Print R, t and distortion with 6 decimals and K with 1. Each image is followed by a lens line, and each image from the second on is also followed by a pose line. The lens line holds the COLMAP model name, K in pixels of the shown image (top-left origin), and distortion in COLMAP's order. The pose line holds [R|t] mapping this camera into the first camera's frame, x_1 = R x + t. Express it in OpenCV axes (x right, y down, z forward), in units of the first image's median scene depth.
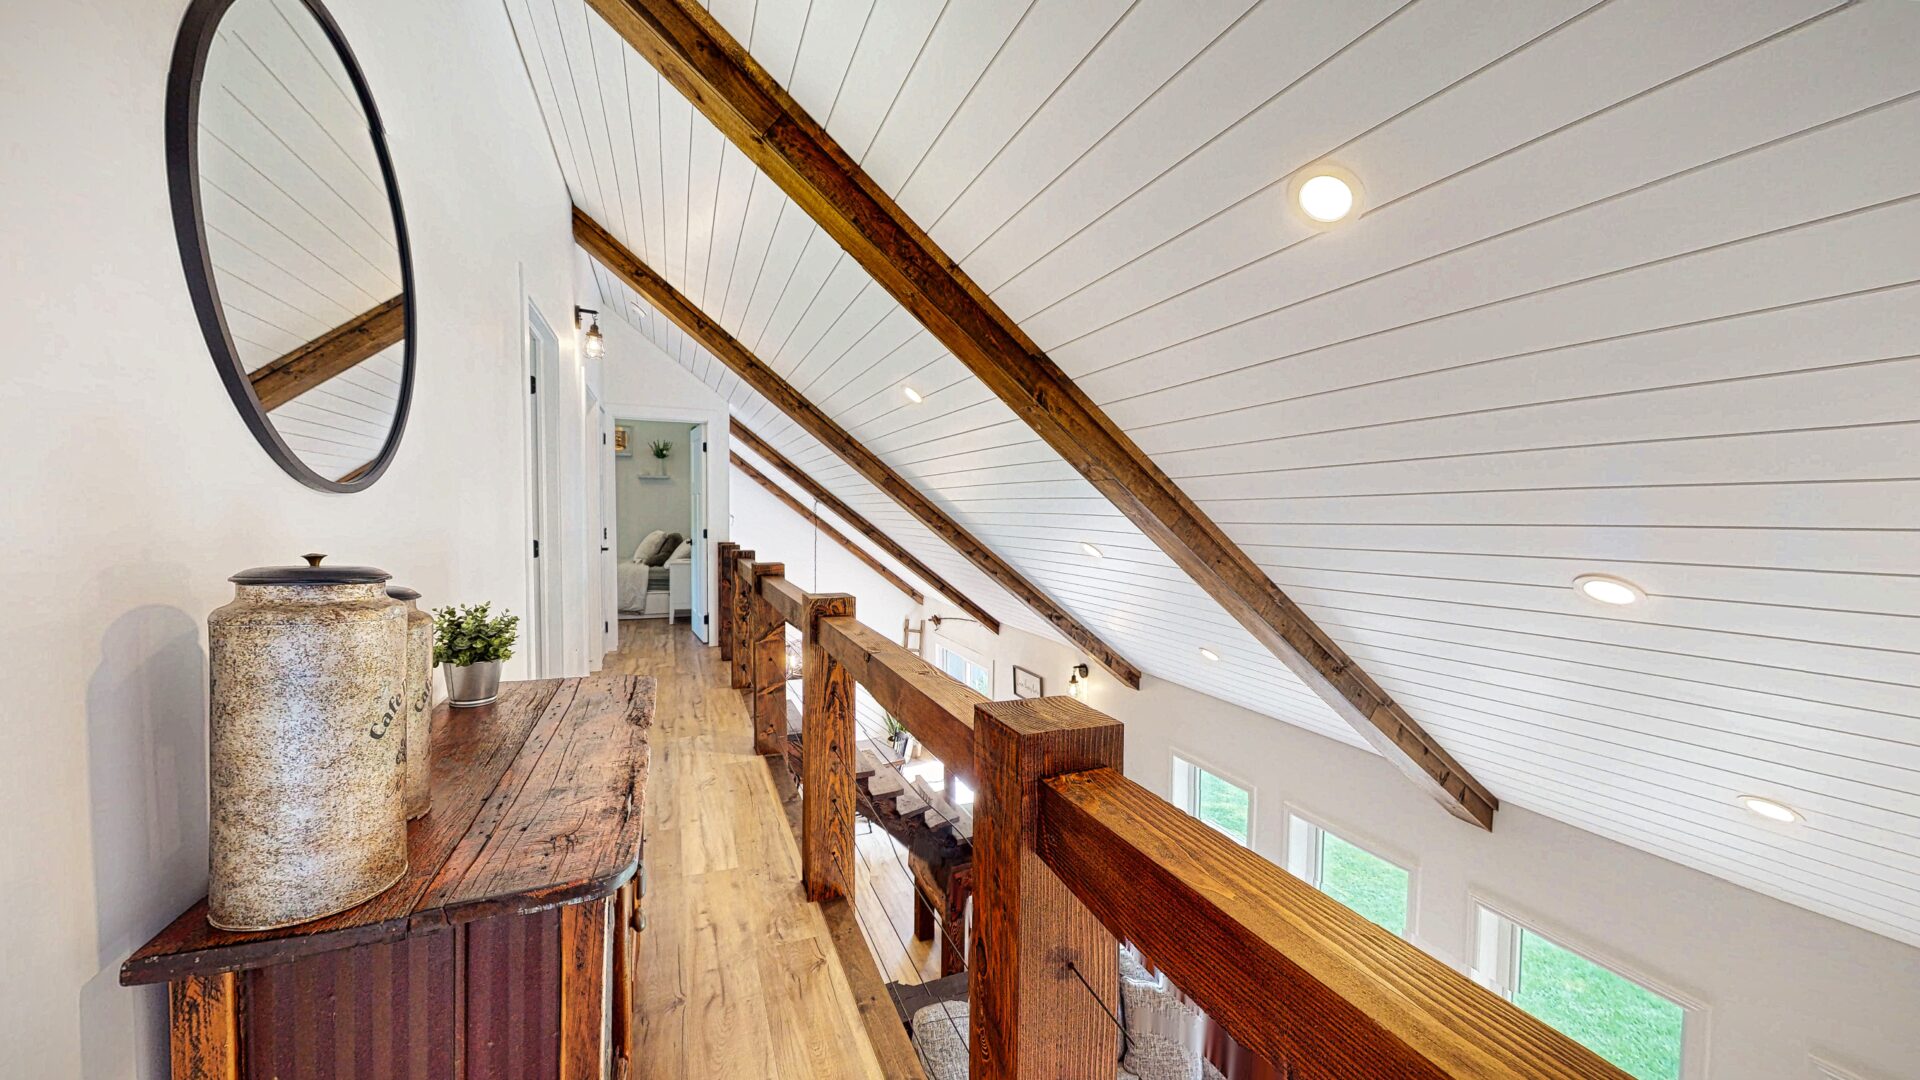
lens RADIAL K [[672.3, 0, 960.0], [0, 672.3, 540.0], [0, 0, 1]] dist [0.001122, 0.000036]
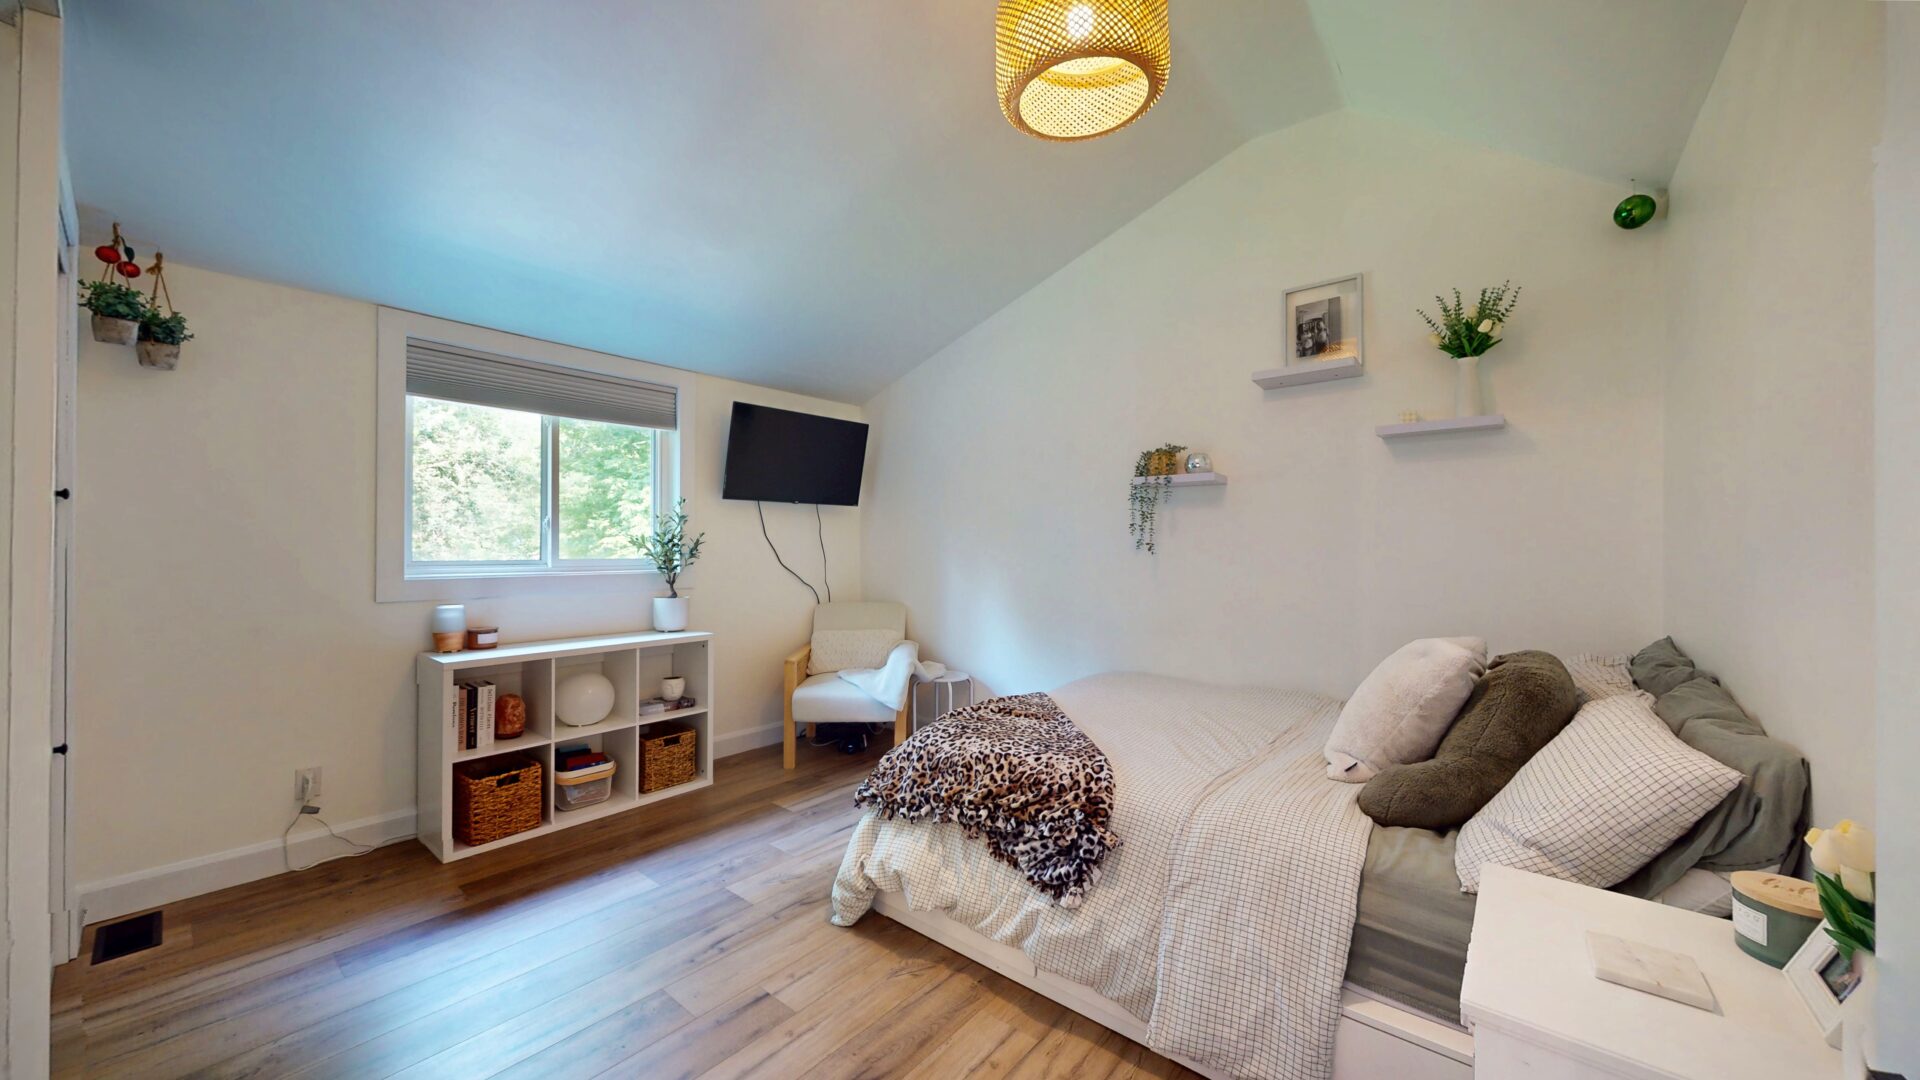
lens RADIAL K [[672.3, 0, 960.0], [0, 672.3, 540.0], [0, 0, 1]] dist [0.001122, 0.000036]
pose [[0.459391, -0.010976, -0.888166, -0.297920], [-0.035361, 0.998905, -0.030634, -0.029590], [0.887530, 0.045480, 0.458500, 0.695234]]
